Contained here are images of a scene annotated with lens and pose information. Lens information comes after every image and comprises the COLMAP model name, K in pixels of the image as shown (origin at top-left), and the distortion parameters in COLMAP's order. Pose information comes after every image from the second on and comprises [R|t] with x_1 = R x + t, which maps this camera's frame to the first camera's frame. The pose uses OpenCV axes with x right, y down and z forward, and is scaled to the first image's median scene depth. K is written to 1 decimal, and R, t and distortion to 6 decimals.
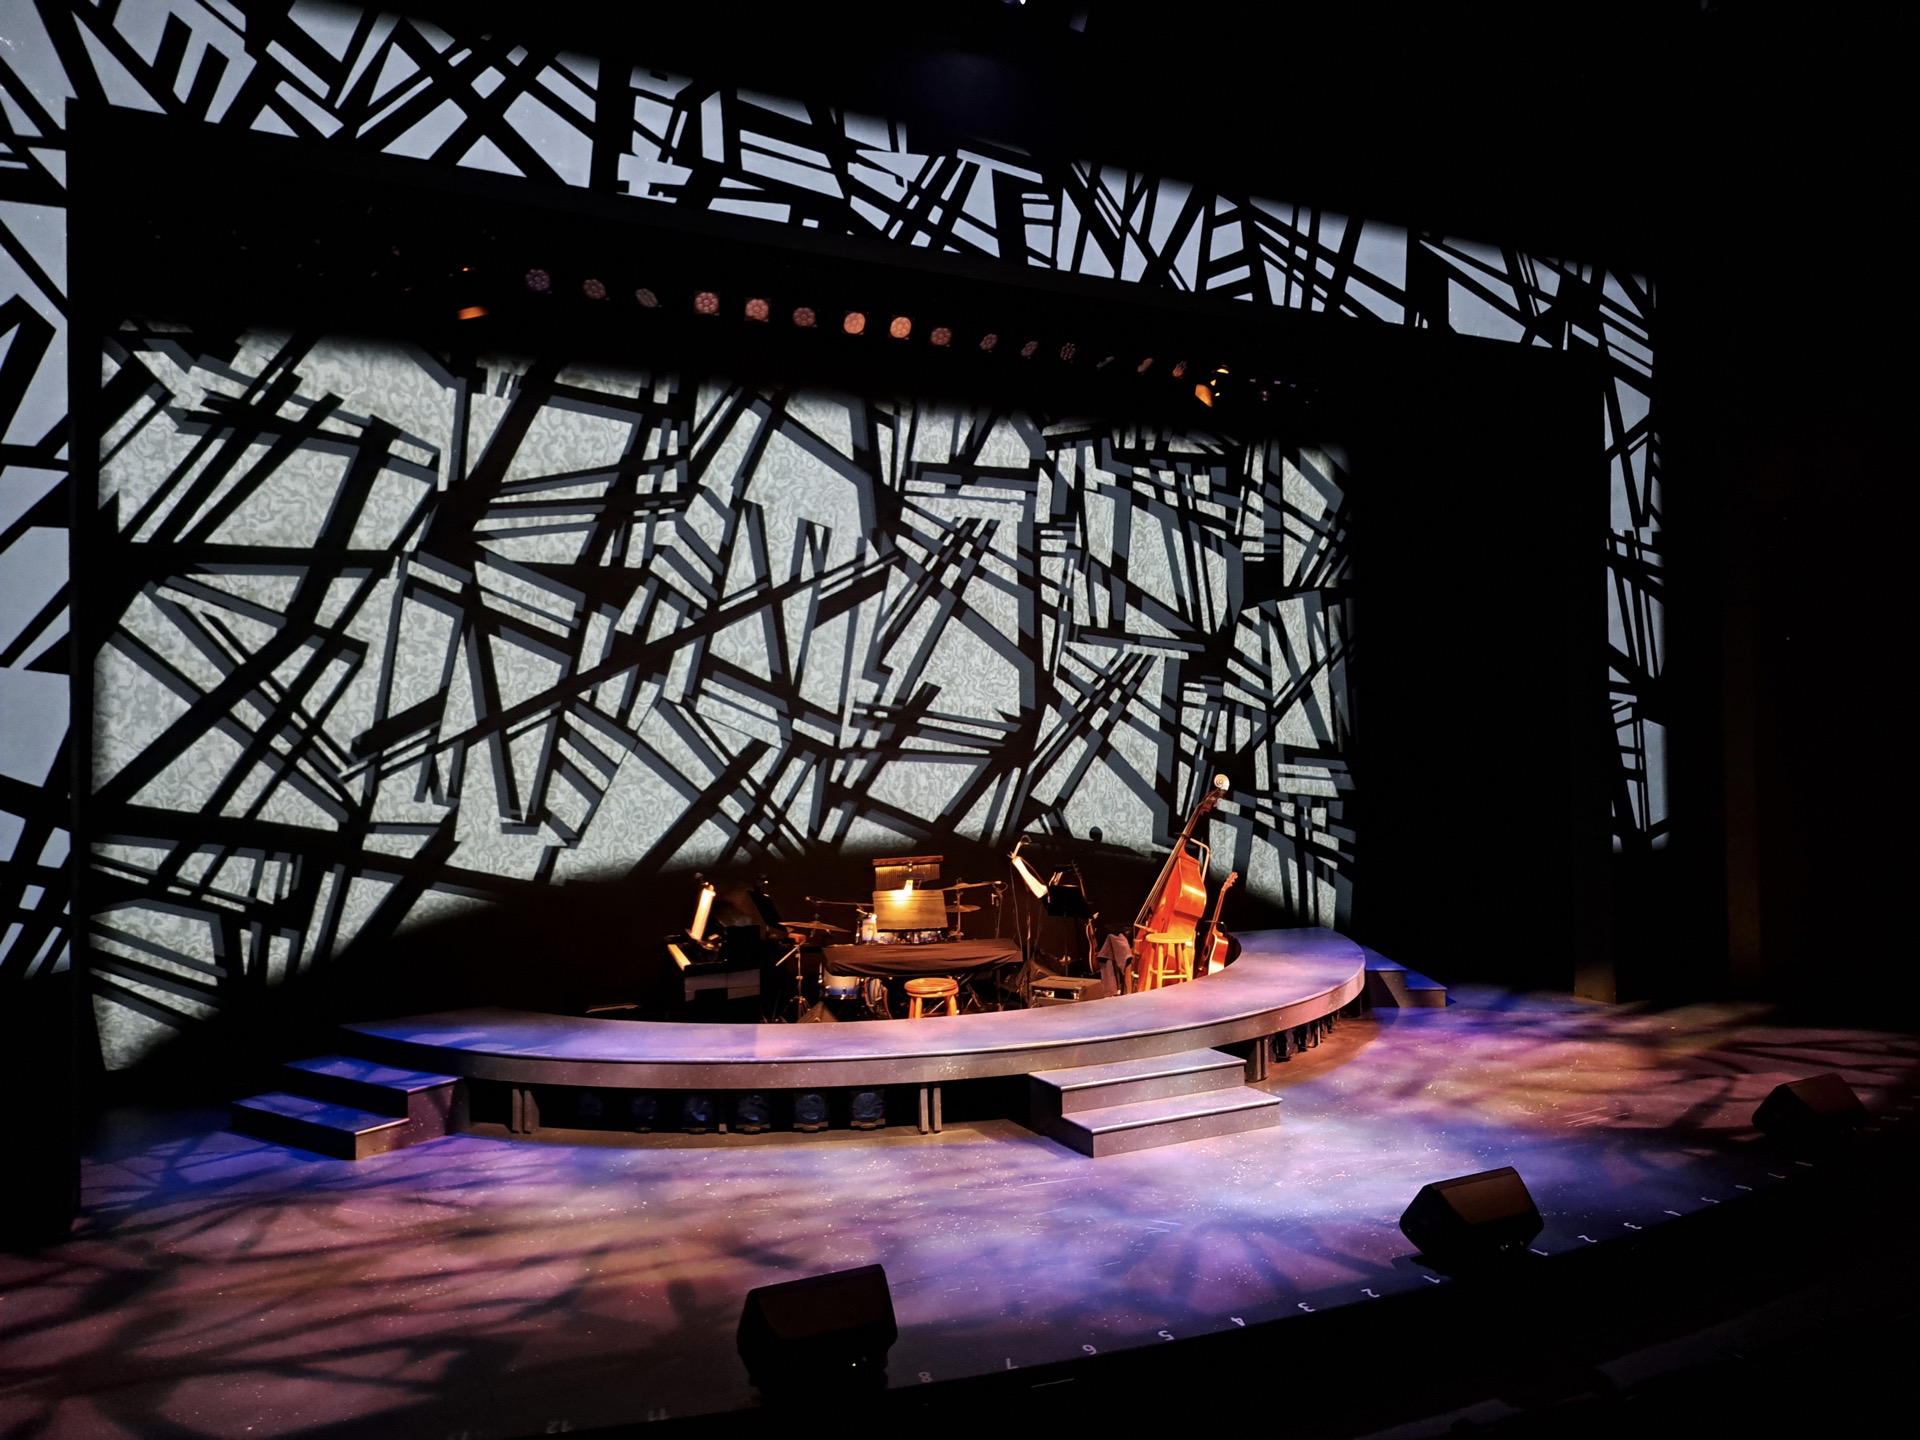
lens RADIAL K [[1360.1, 0, 1011.1], [0, 1360.1, 712.0], [0, 0, 1]] dist [0.085537, -0.087578]
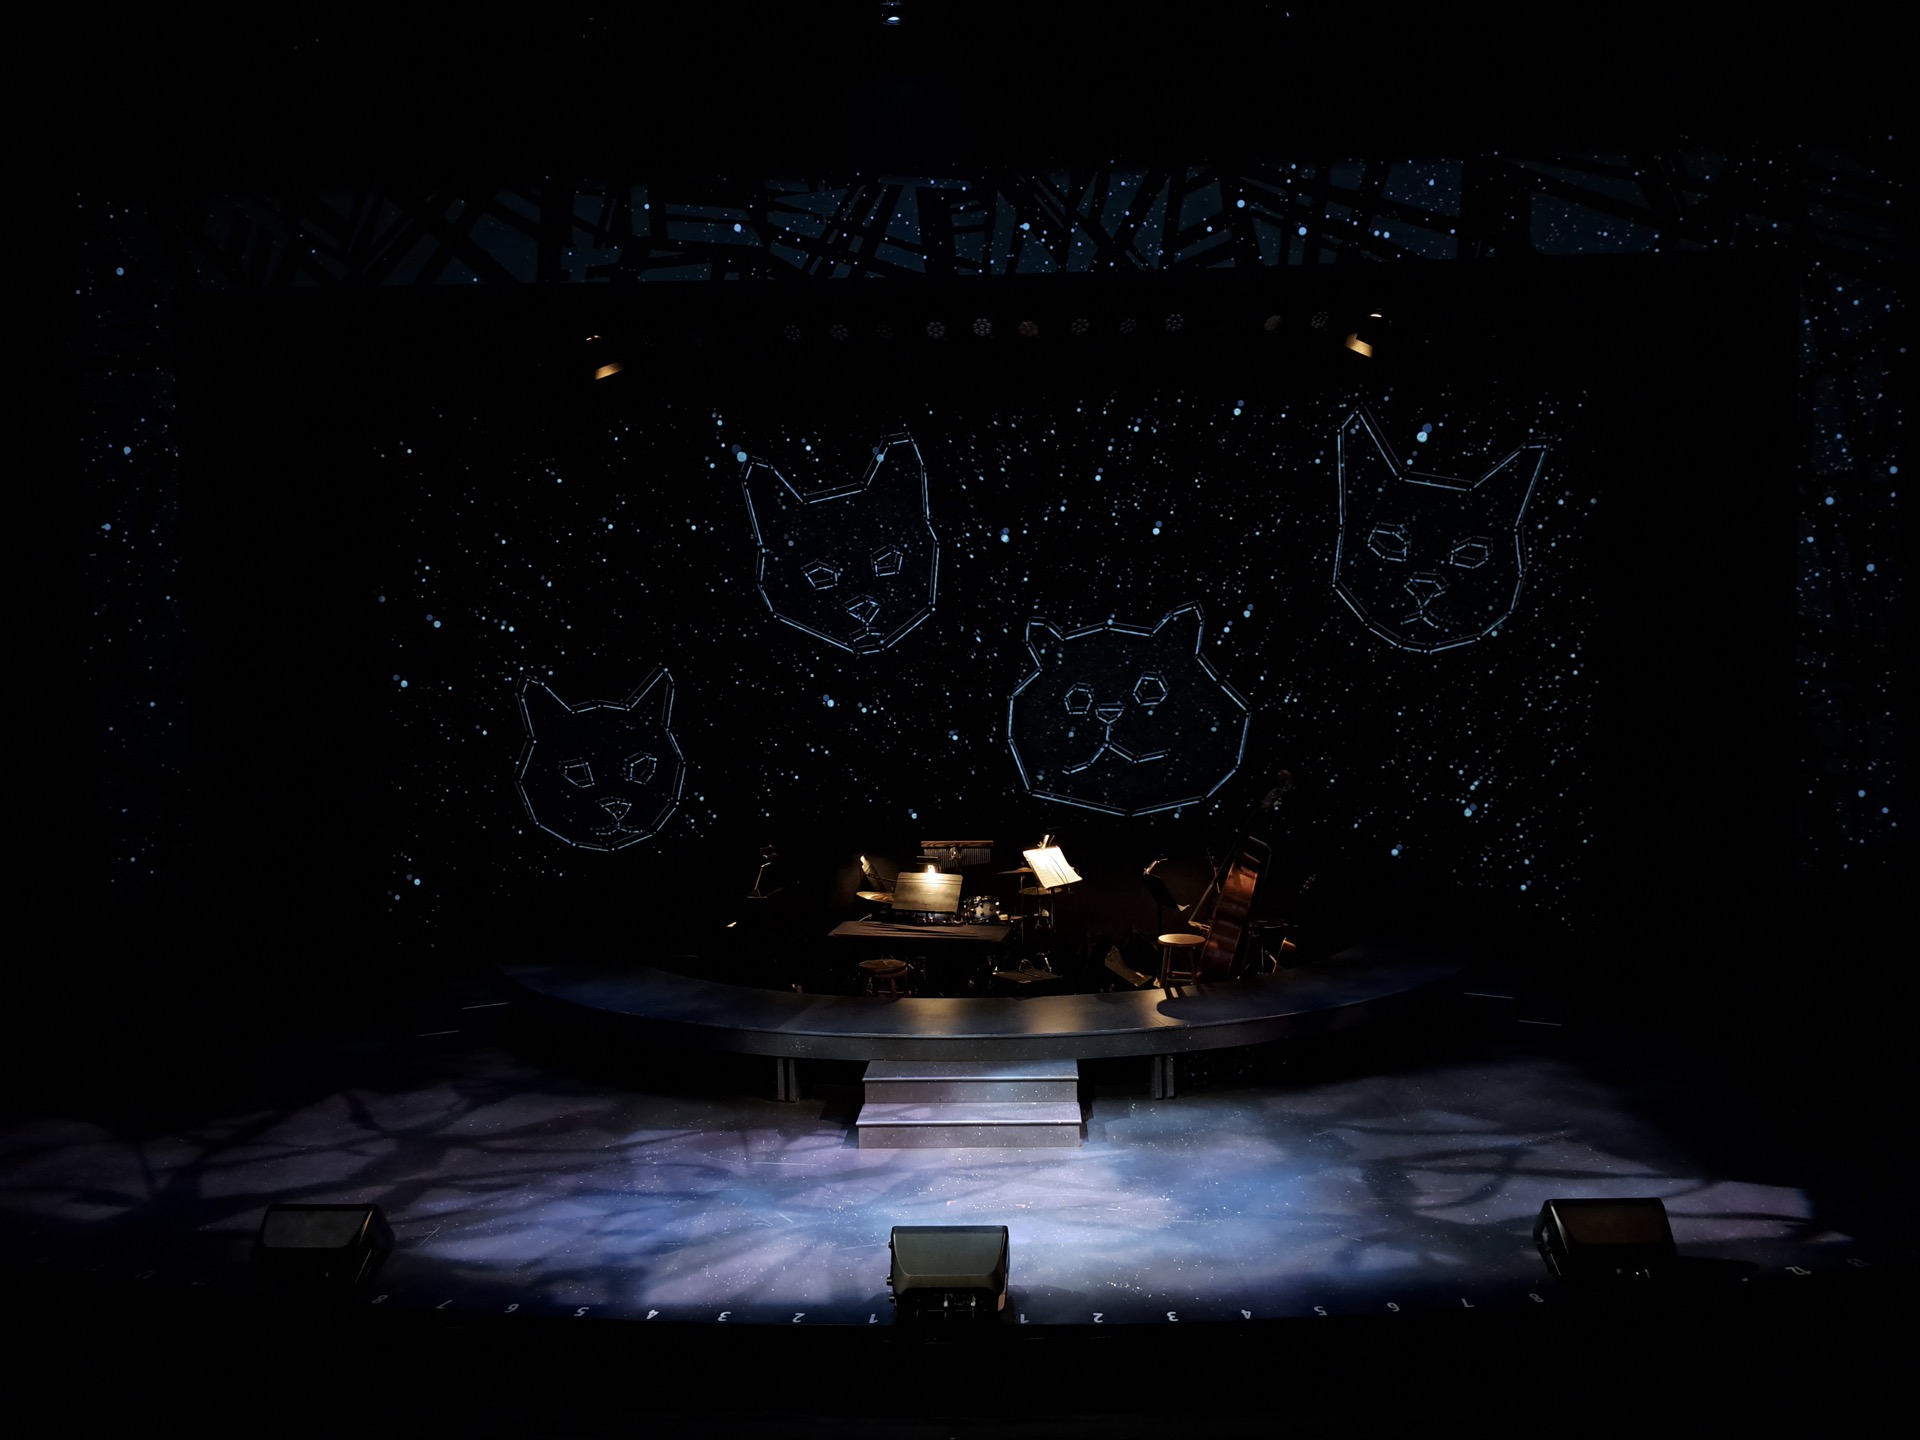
lens RADIAL K [[1360.1, 0, 976.4], [0, 1360.1, 718.5], [0, 0, 1]] dist [0.085537, -0.087578]
pose [[0.874223, 0.013660, -0.485333, 0.466966], [0.015953, 0.998256, 0.056831, -0.050145], [0.485263, -0.057426, 0.872481, 0.093637]]
